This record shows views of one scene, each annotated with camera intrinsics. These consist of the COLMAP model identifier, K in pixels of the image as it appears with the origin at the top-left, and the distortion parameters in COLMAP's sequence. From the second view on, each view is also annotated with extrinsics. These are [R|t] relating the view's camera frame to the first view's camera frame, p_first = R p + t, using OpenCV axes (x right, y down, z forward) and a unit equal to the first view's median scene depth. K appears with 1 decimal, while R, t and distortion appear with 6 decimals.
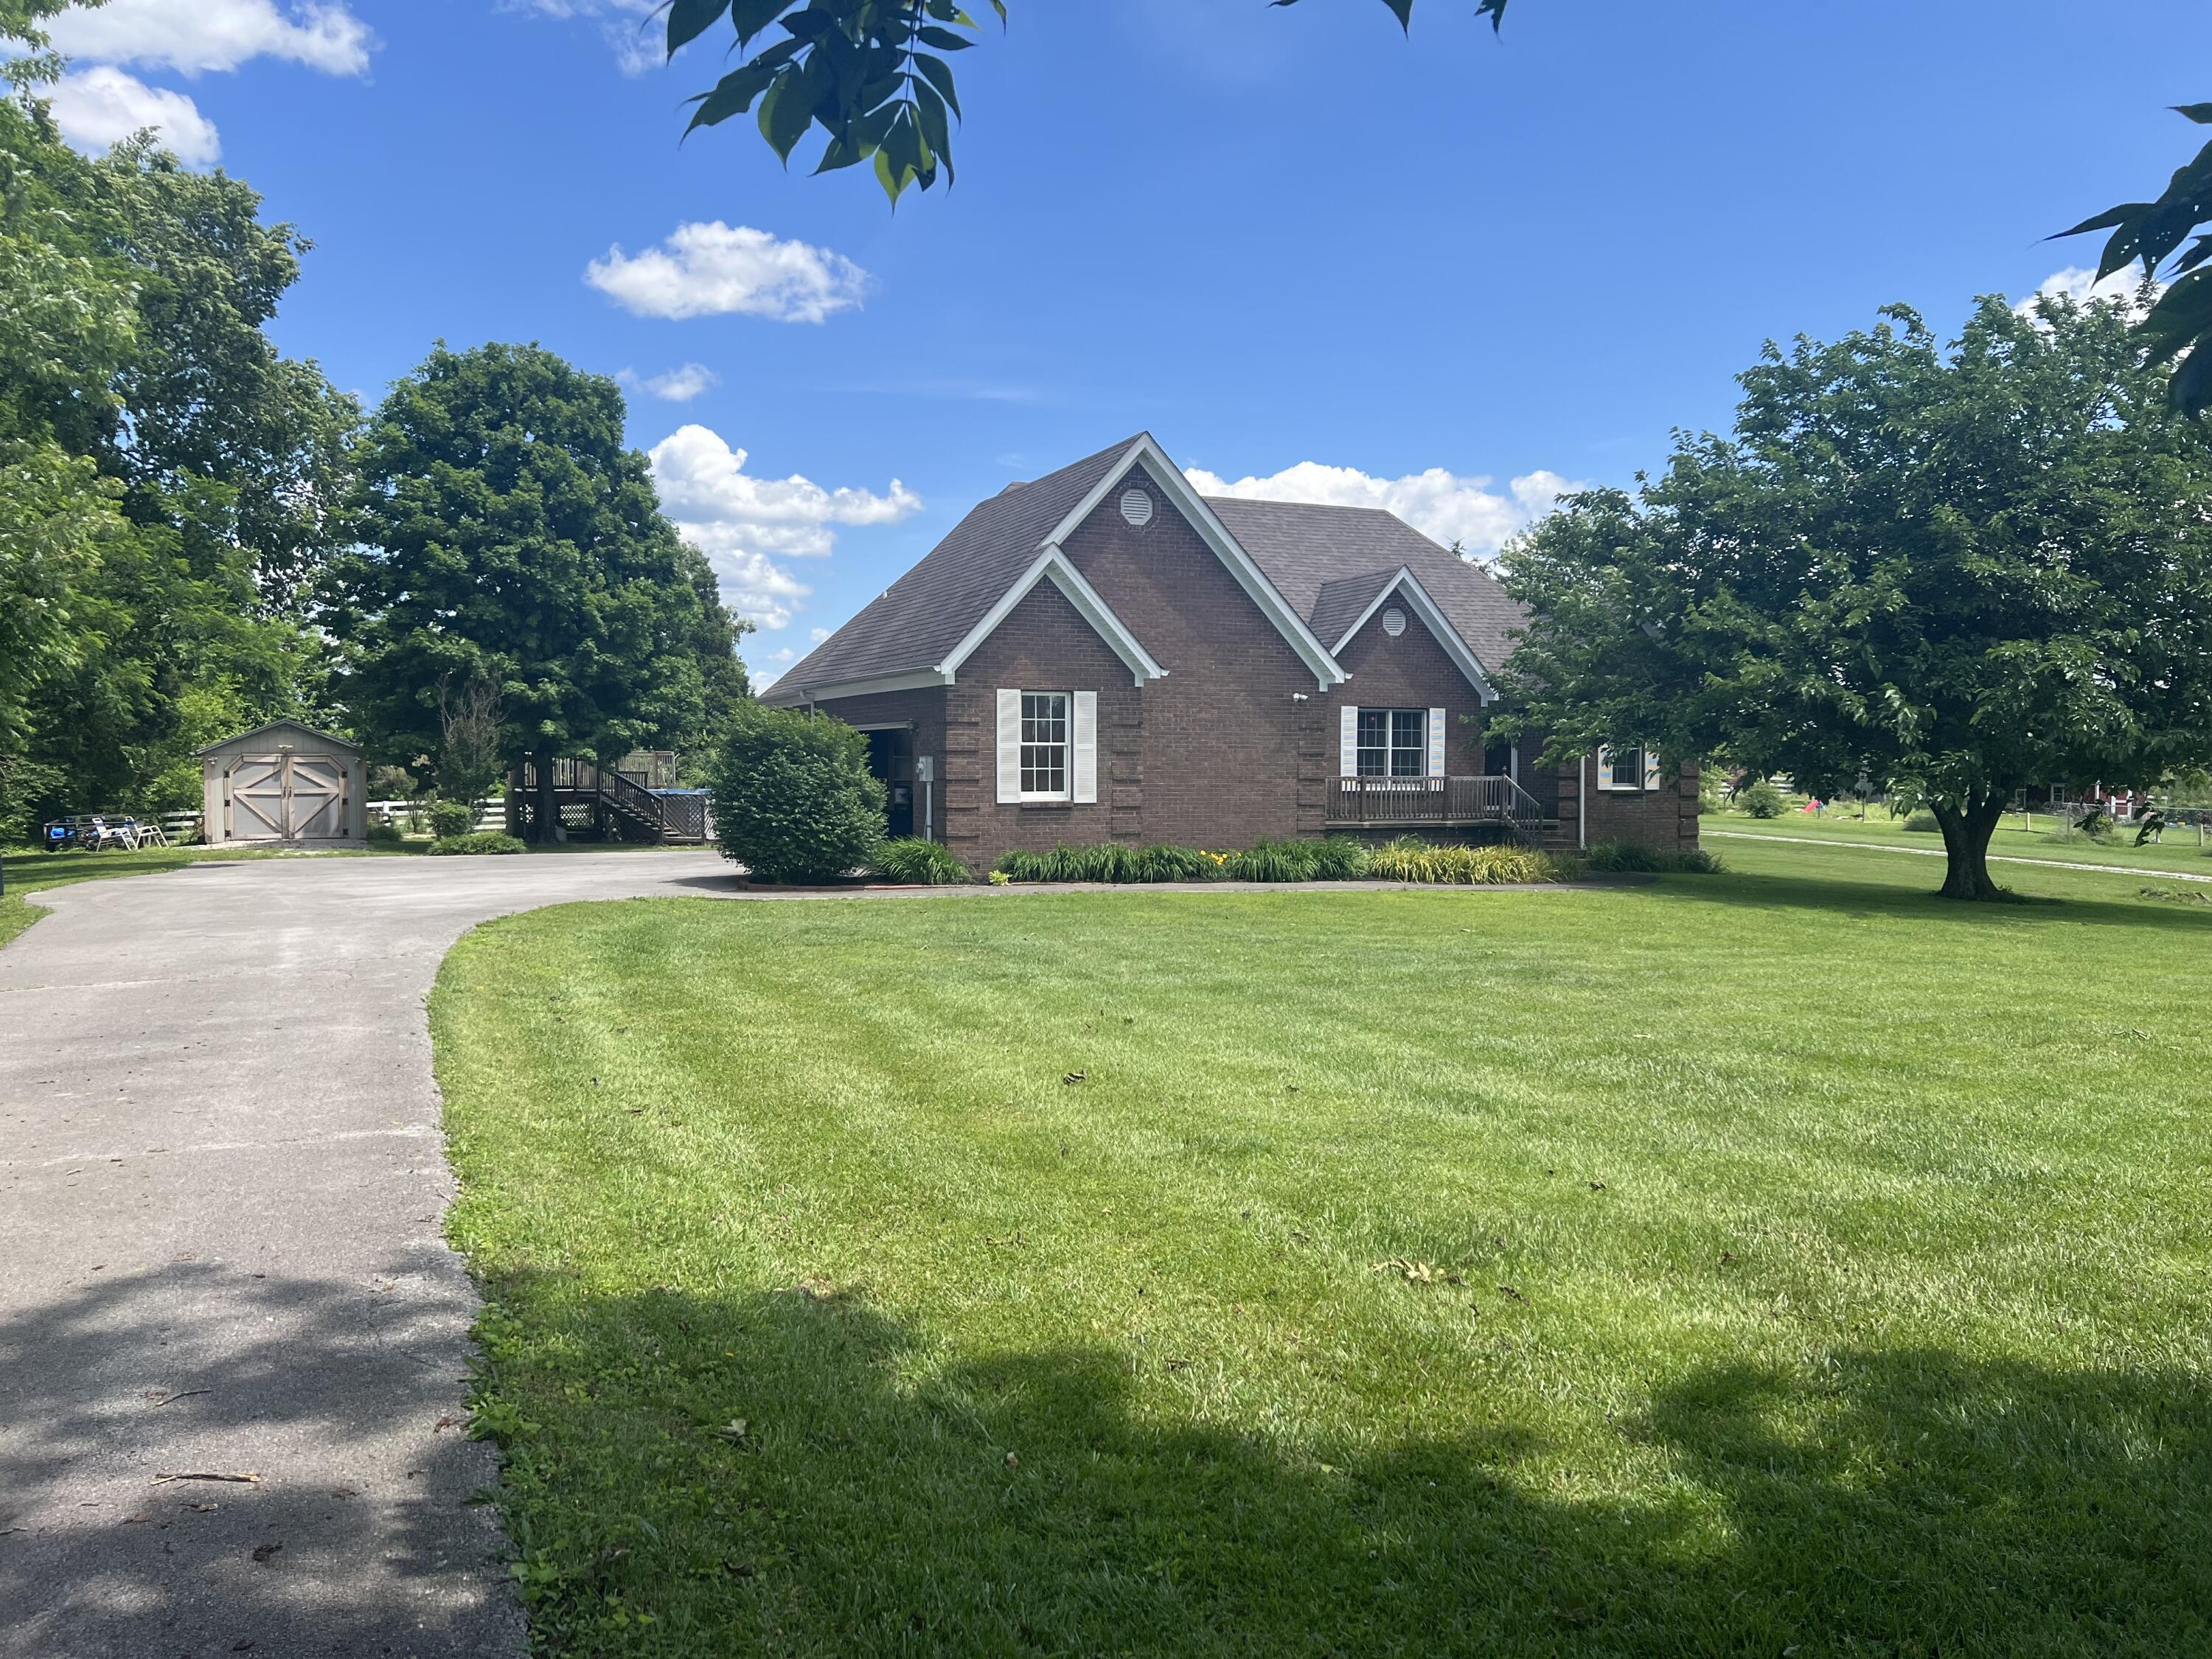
lens RADIAL K [[1669.0, 0, 1126.0], [0, 1669.0, 825.6], [0, 0, 1]] dist [0.072356, -0.091471]
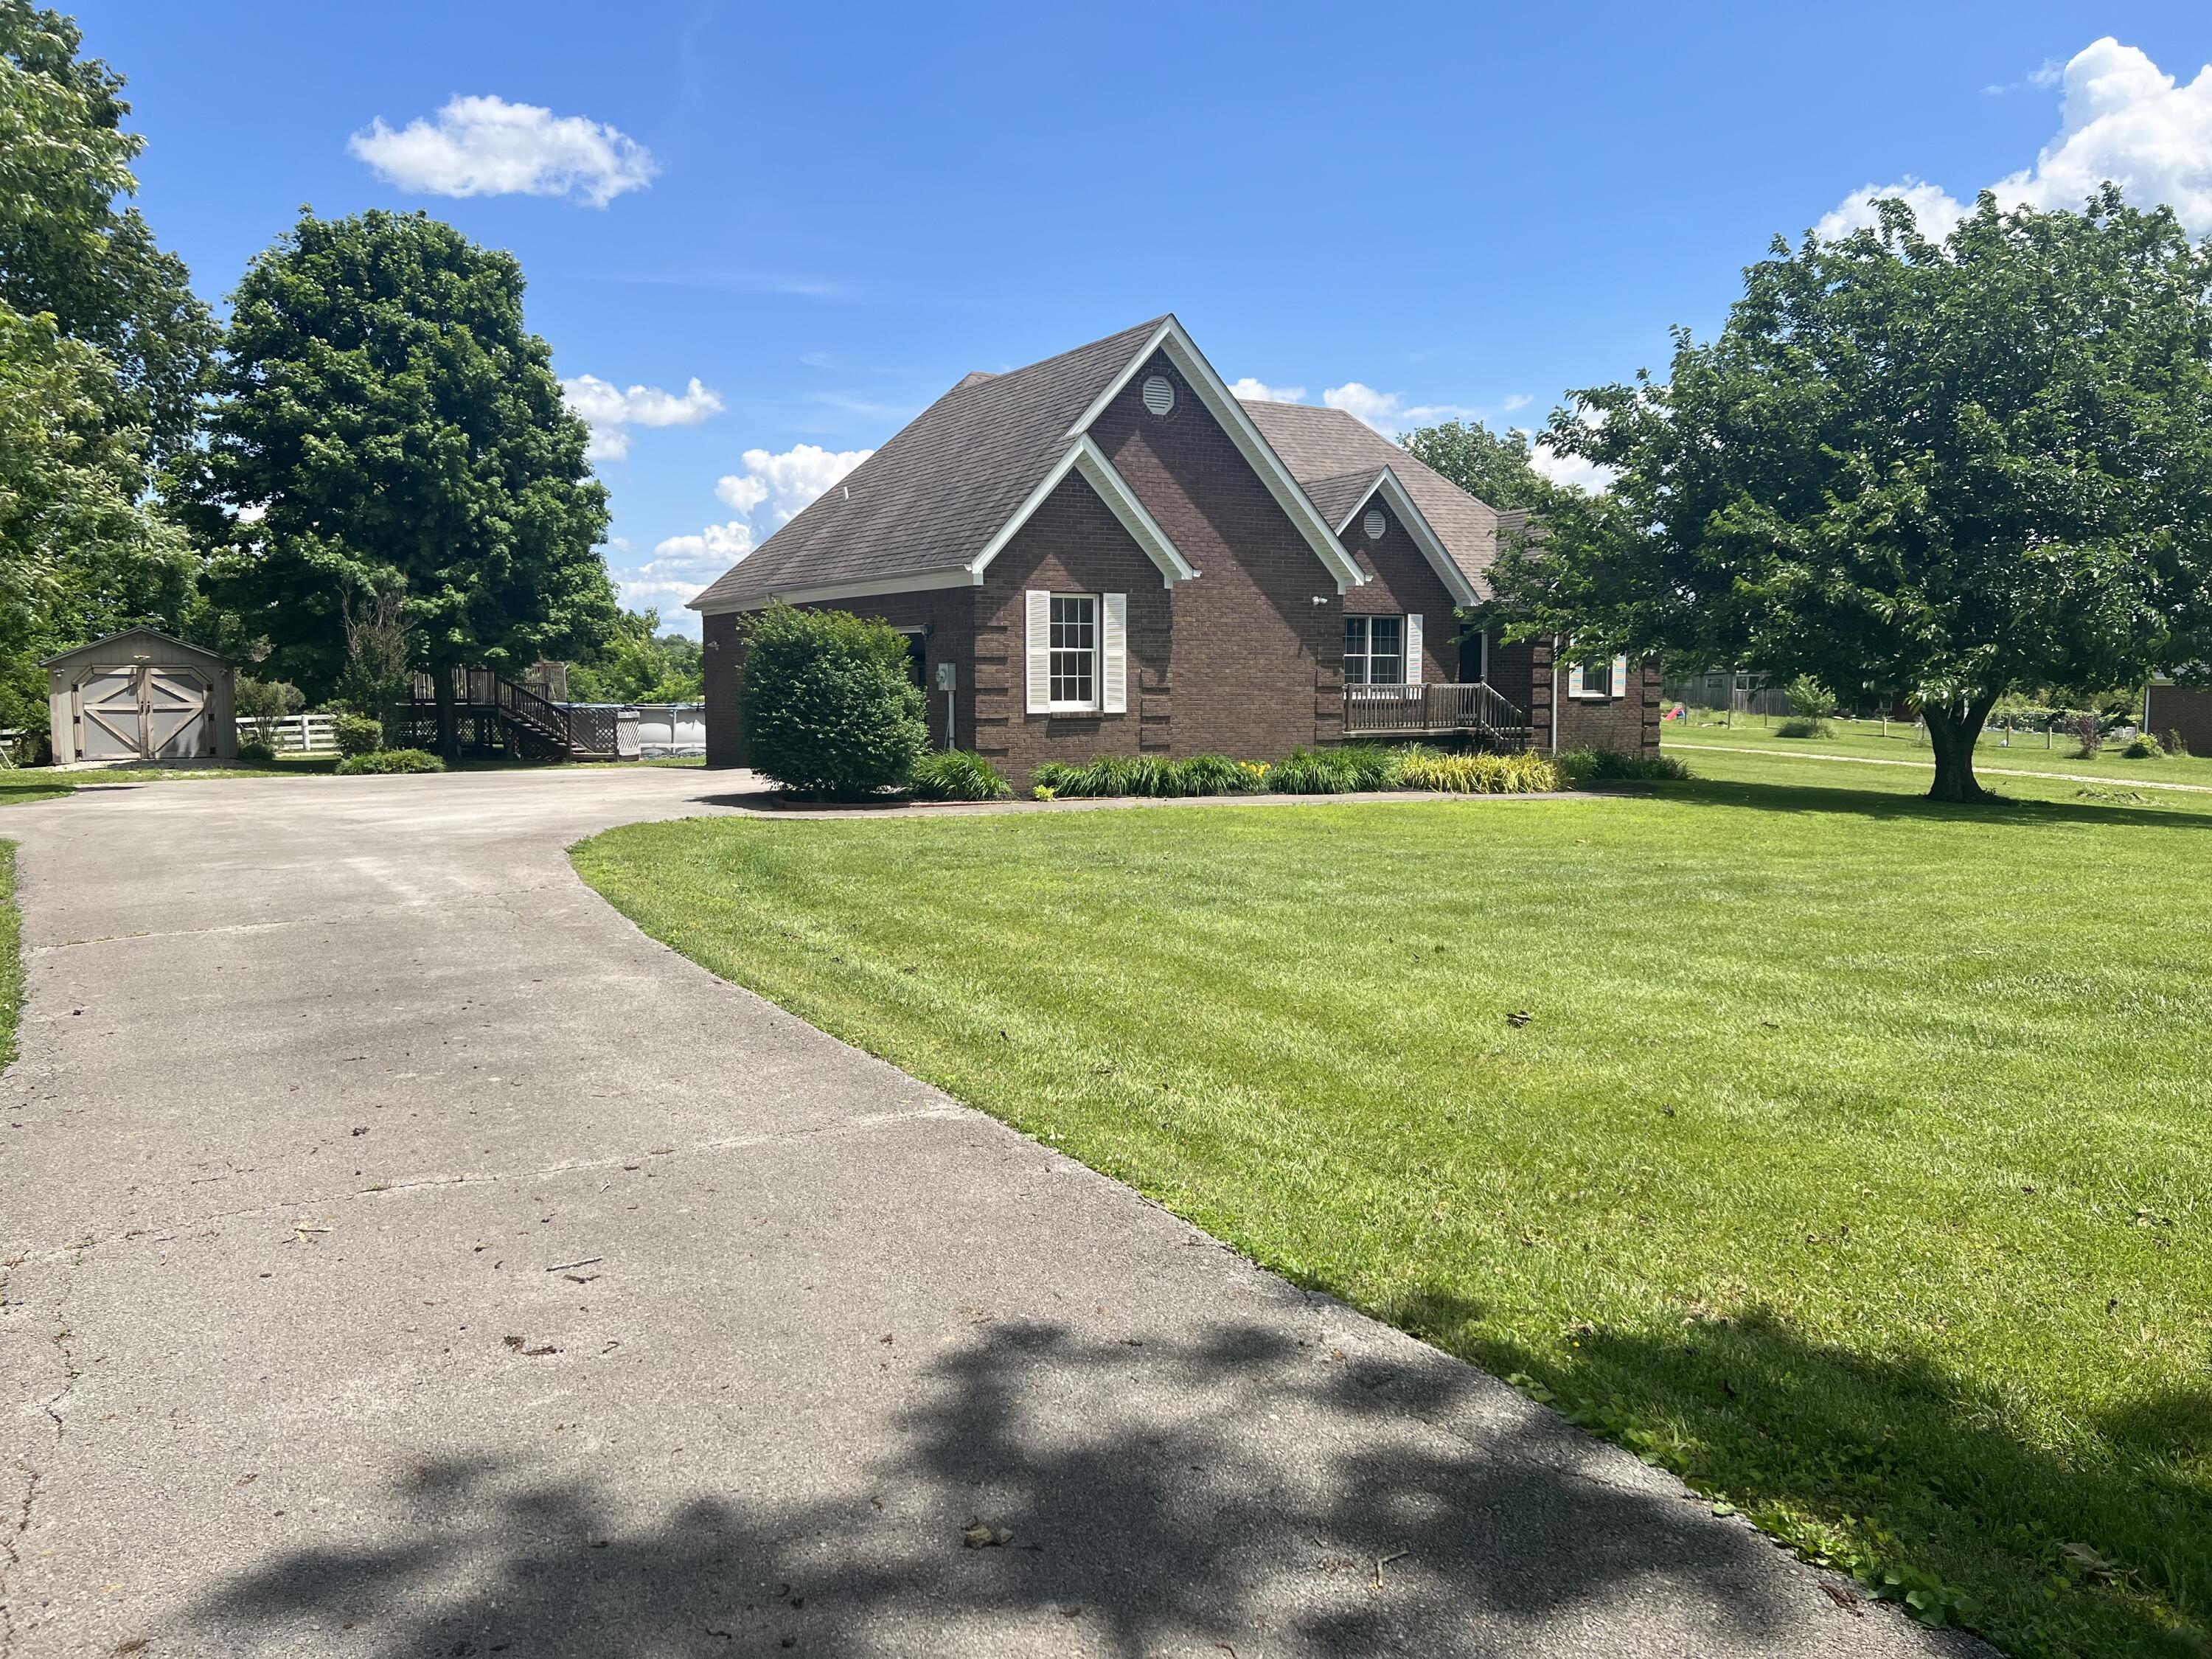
lens RADIAL K [[1669.0, 0, 1105.2], [0, 1669.0, 828.1], [0, 0, 1]] dist [0.072356, -0.091471]
pose [[0.992838, -0.014432, 0.118590, -0.132336], [0.008240, 0.998585, 0.052546, 0.001811], [-0.119181, -0.051193, 0.991552, 0.056194]]
